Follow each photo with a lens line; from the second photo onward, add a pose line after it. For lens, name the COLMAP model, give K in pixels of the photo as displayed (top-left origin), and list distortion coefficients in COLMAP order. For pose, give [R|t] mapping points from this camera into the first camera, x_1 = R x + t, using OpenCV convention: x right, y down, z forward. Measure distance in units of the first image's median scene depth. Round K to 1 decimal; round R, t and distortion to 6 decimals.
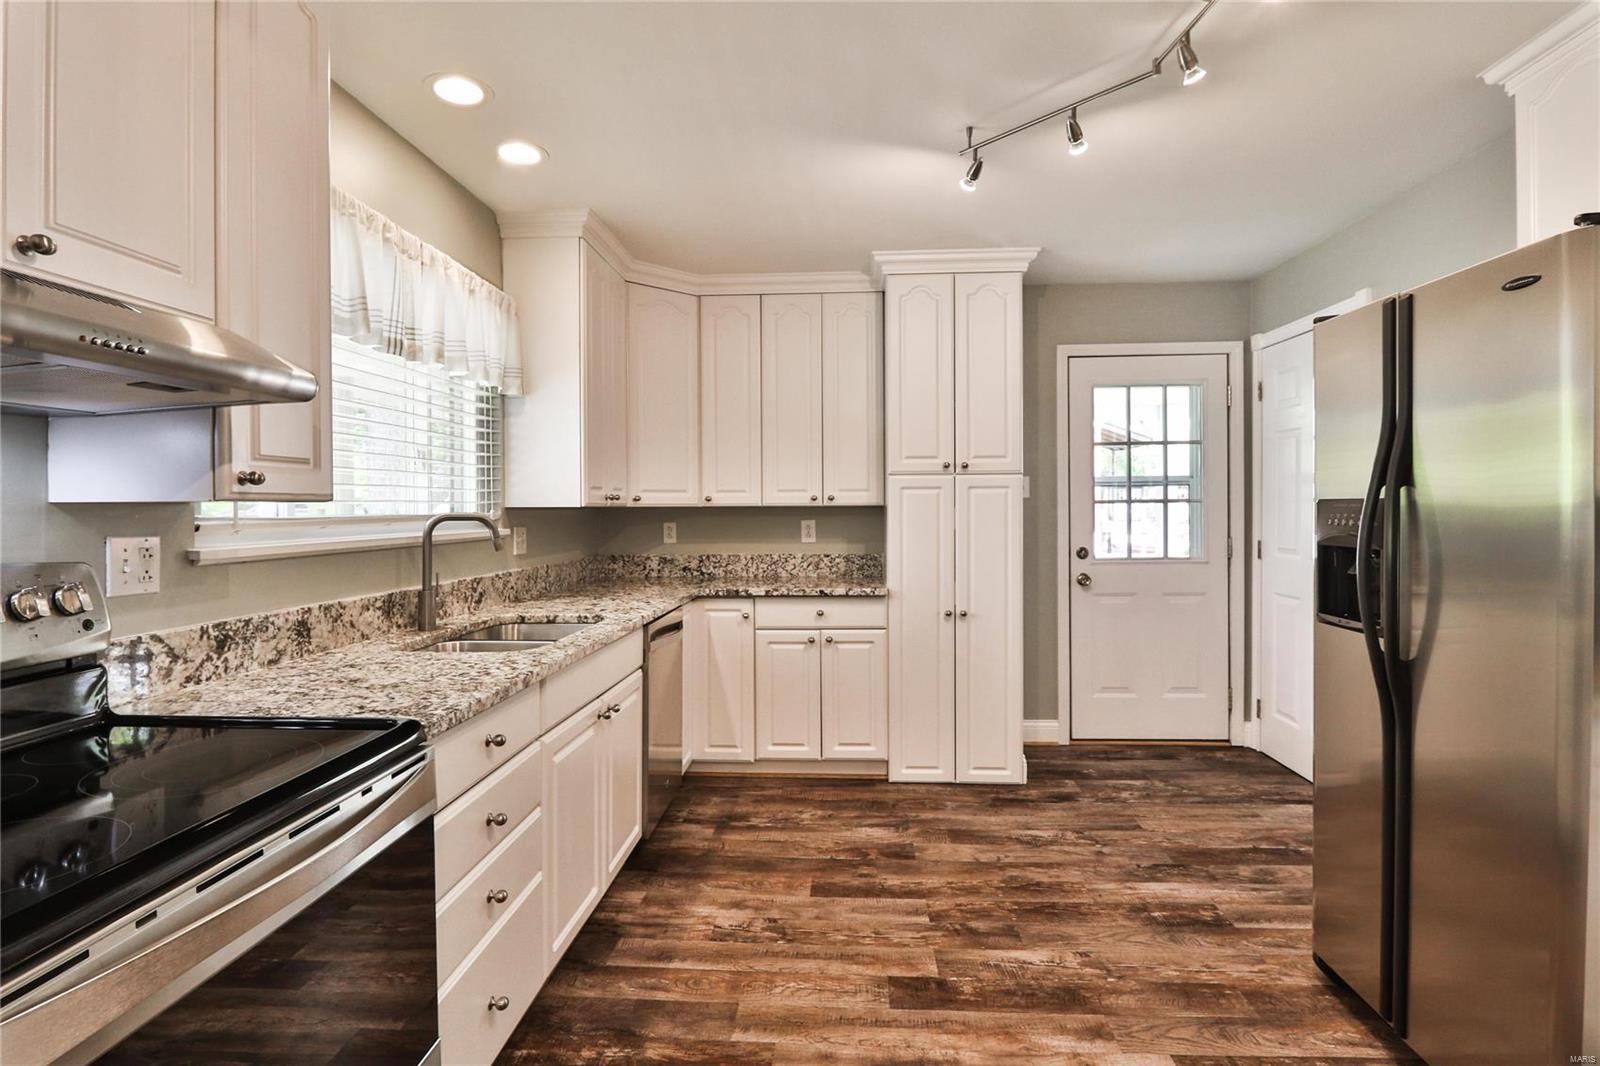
lens RADIAL K [[826.5, 0, 799.7], [0, 826.5, 511.6], [0, 0, 1]] dist [-0.004345, -0.000573]
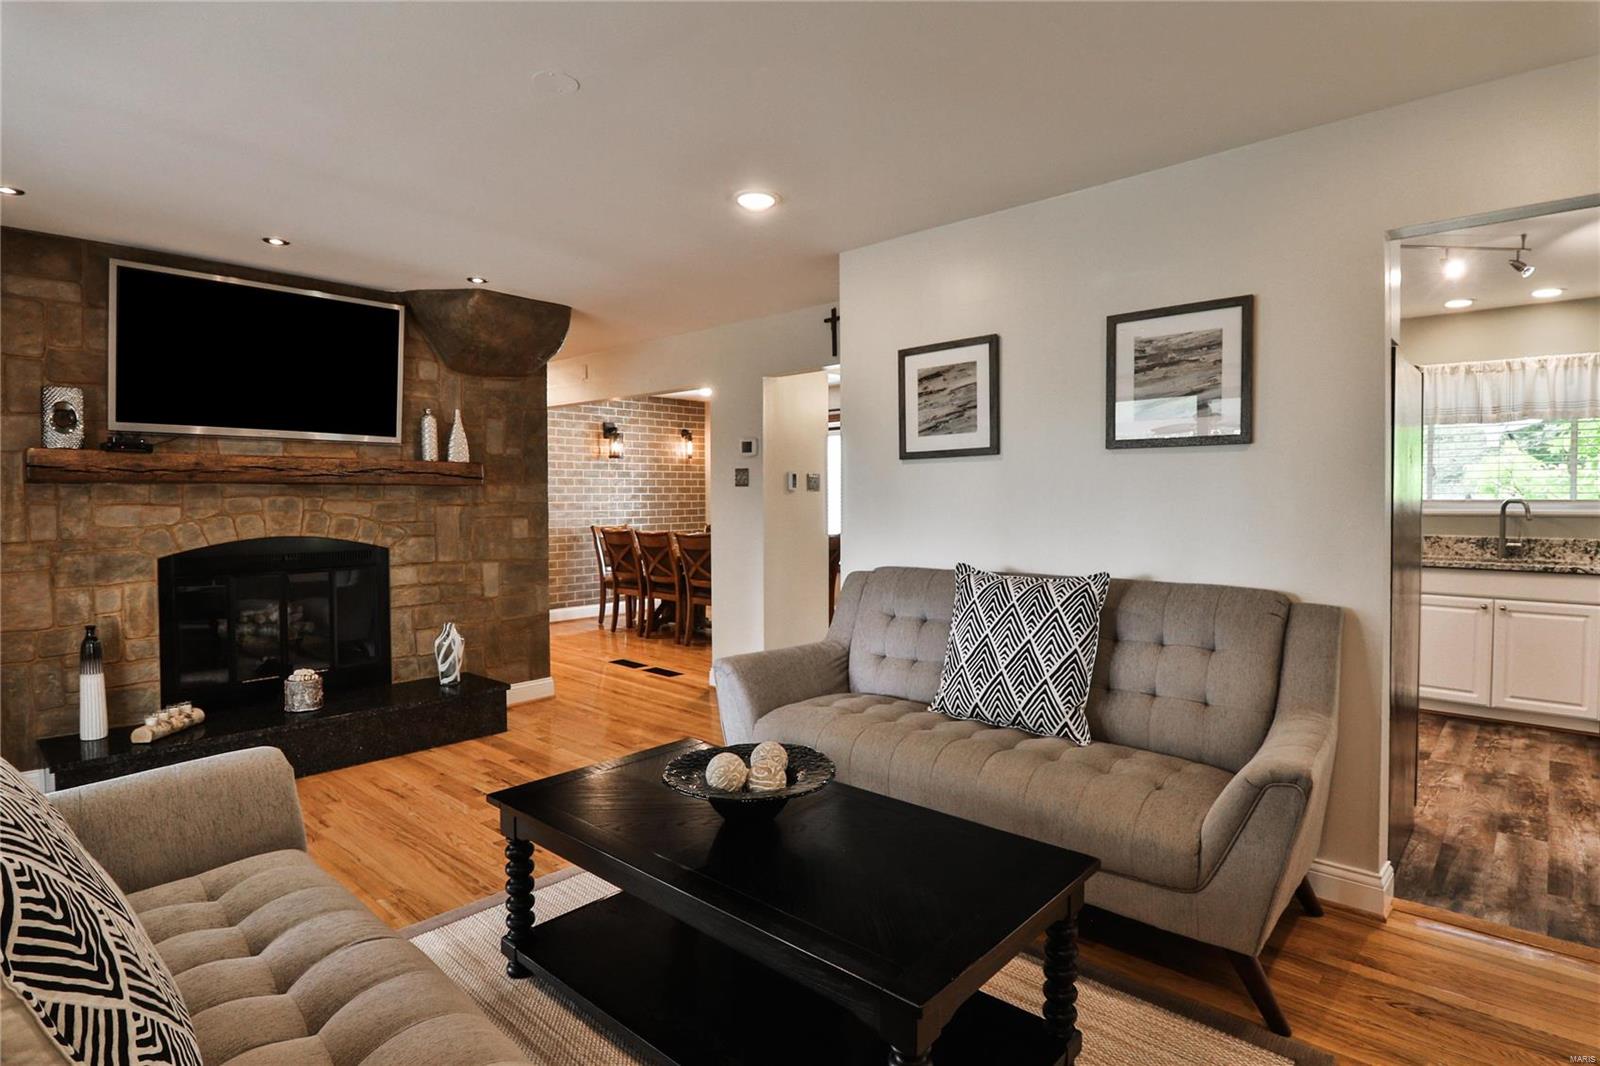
lens RADIAL K [[826.7, 0, 800.0], [0, 826.7, 517.6], [0, 0, 1]] dist [0.001607, -0.016866]
pose [[-0.632040, 0.028595, -0.774408, 2.029873], [0.005433, 0.999458, 0.032472, -0.025804], [0.774917, 0.016316, -0.631853, 0.891162]]
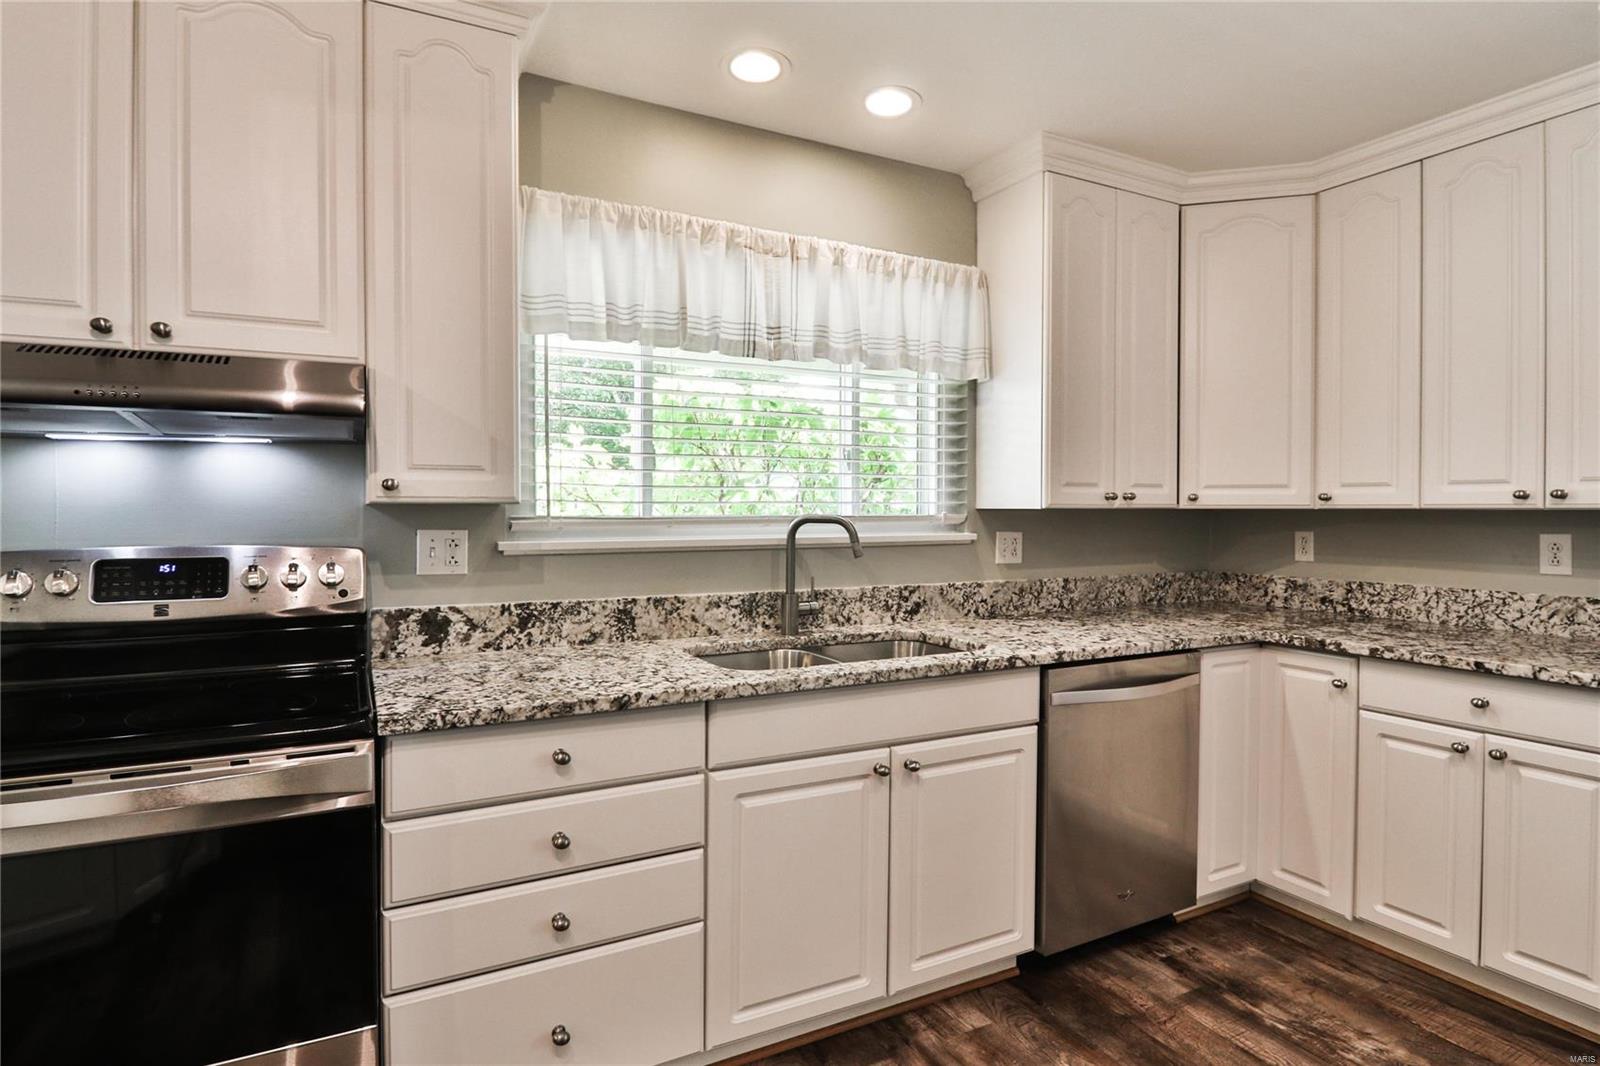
lens RADIAL K [[826.7, 0, 800.0], [0, 826.7, 517.6], [0, 0, 1]] dist [0.001607, -0.016866]
pose [[0.523723, 0.014057, -0.851773, 0.367095], [-0.007553, 0.999901, 0.011858, -0.006010], [0.851855, 0.000223, 0.523778, 0.474469]]
